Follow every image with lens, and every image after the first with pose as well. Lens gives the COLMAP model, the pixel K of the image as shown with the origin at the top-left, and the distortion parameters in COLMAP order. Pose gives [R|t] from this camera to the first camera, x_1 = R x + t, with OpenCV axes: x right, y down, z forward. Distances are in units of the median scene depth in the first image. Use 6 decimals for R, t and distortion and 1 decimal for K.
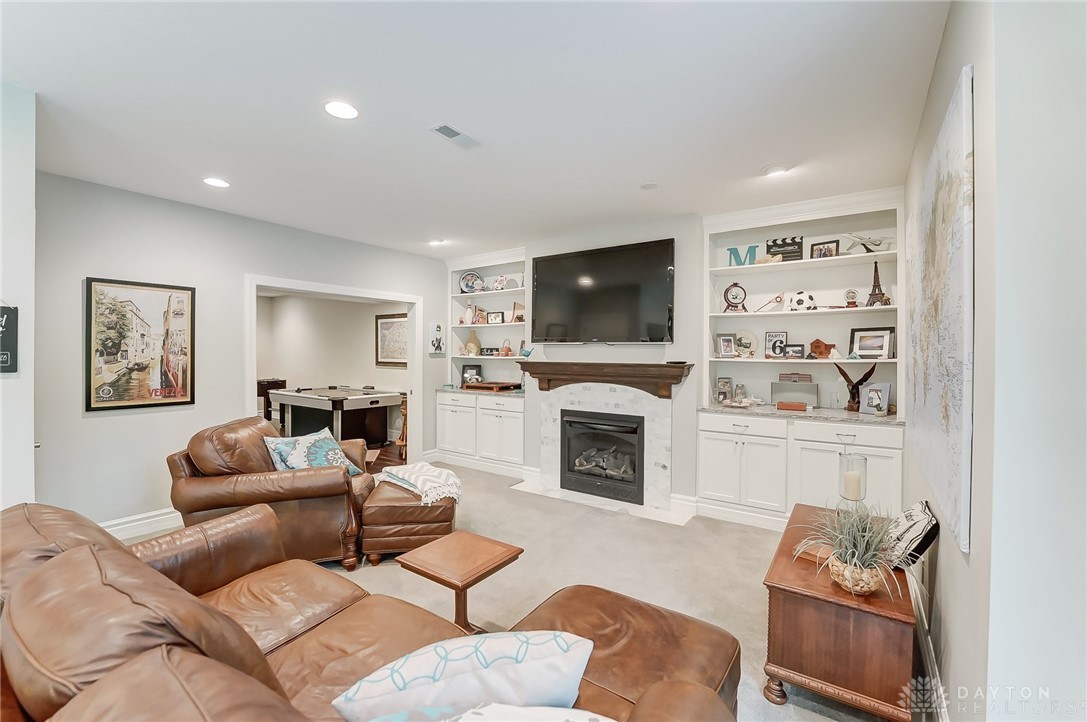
lens RADIAL K [[447.9, 0, 541.4], [0, 447.9, 352.3], [0, 0, 1]] dist [-0.020369, -0.000054]
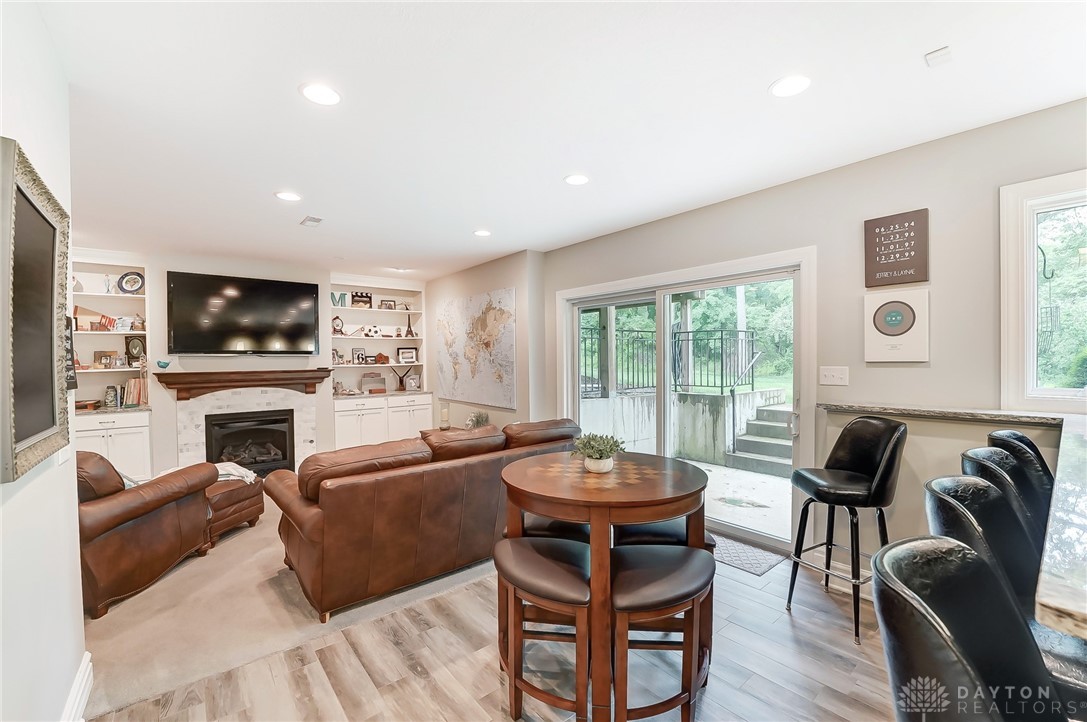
lens RADIAL K [[447.9, 0, 538.4], [0, 447.9, 364.9], [0, 0, 1]] dist [-0.020369, -0.000054]
pose [[0.277296, -0.021013, 0.960555, -0.906168], [0.012303, 0.999757, 0.018319, -0.006911], [-0.960706, 0.006738, 0.277487, -0.103317]]
